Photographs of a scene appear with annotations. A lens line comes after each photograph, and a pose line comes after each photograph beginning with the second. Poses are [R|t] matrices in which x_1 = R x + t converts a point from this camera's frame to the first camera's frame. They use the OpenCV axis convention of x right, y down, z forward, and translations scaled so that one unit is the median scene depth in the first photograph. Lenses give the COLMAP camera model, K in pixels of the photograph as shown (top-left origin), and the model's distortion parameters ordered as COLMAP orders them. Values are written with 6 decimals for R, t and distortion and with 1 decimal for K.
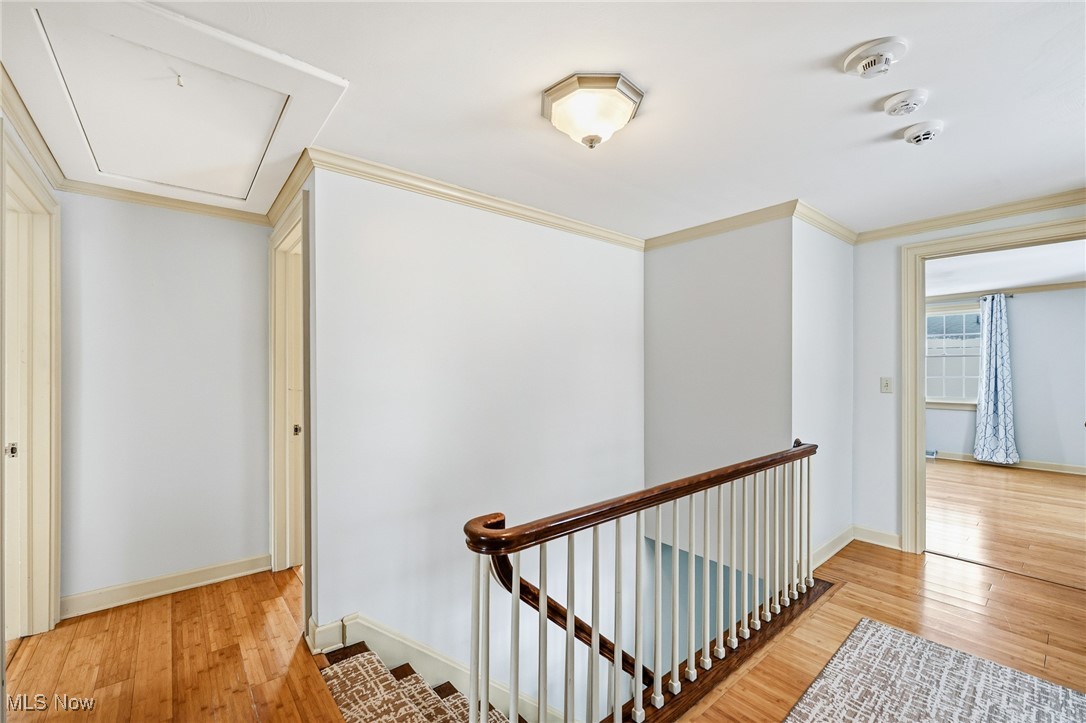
lens RADIAL K [[443.0, 0, 542.5], [0, 443.0, 362.6], [0, 0, 1]] dist [-0.001382, -0.000125]
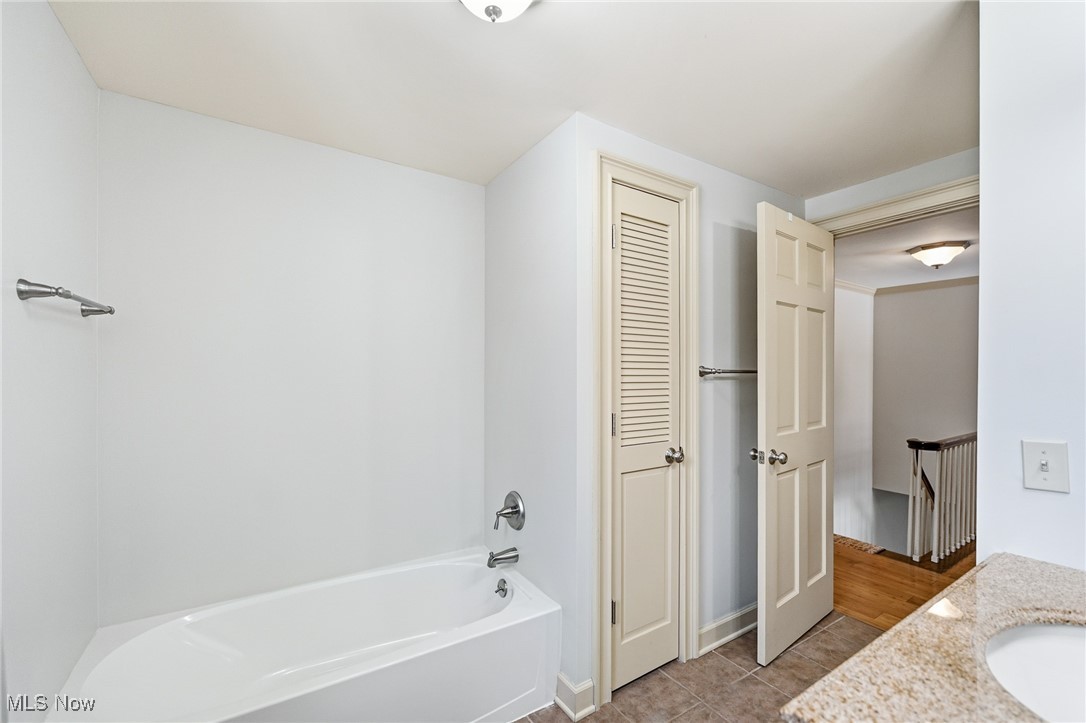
lens RADIAL K [[443.0, 0, 541.6], [0, 443.0, 369.1], [0, 0, 1]] dist [-0.001382, -0.000125]
pose [[0.993641, 0.011695, -0.111982, -0.721952], [-0.011786, 0.999931, -0.000154, 0.007447], [0.111972, 0.001473, 0.993710, -0.610898]]
